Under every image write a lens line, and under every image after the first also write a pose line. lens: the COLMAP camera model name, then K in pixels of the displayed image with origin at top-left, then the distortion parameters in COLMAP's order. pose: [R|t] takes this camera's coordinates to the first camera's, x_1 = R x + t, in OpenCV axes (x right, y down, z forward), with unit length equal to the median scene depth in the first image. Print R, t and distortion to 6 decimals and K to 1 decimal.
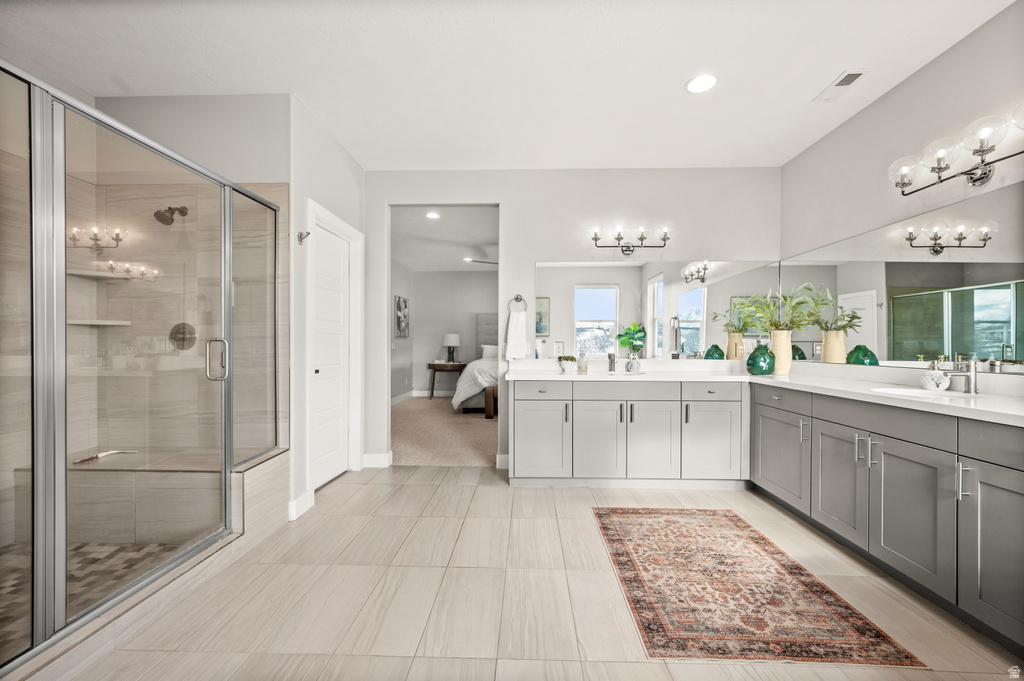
lens RADIAL K [[407.5, 0, 514.0], [0, 407.5, 342.2], [0, 0, 1]] dist [0.000133, 0.000146]
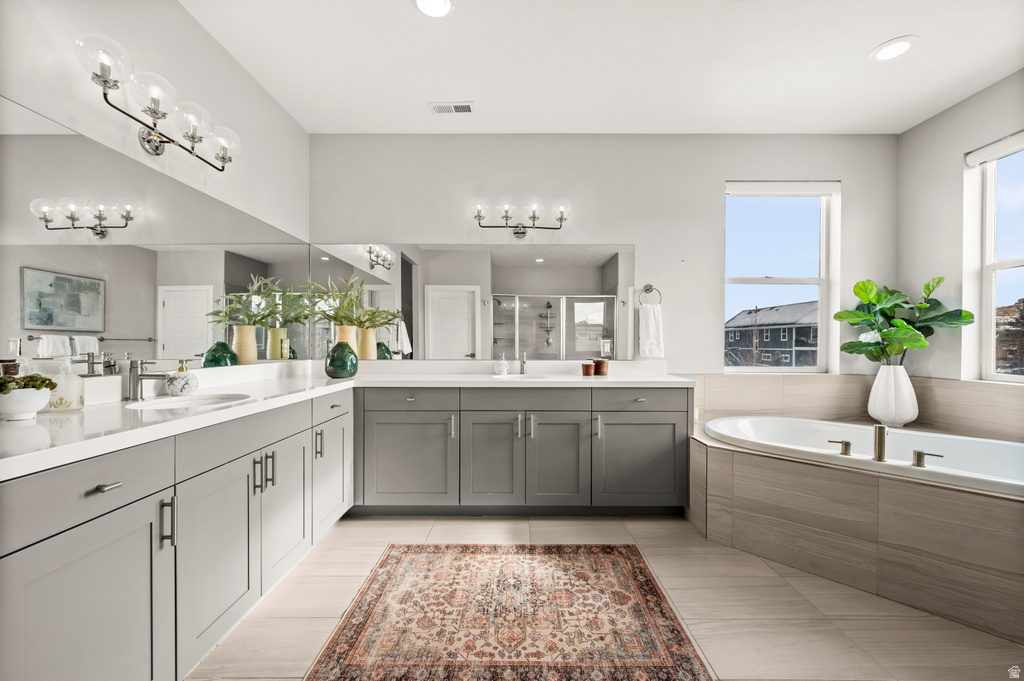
lens RADIAL K [[407.5, 0, 510.6], [0, 407.5, 347.5], [0, 0, 1]] dist [0.000133, 0.000146]
pose [[-0.026240, -0.009310, 0.999612, -0.370571], [-0.005102, 0.999945, 0.009179, 0.011344], [-0.999643, -0.004859, -0.026286, 1.025400]]
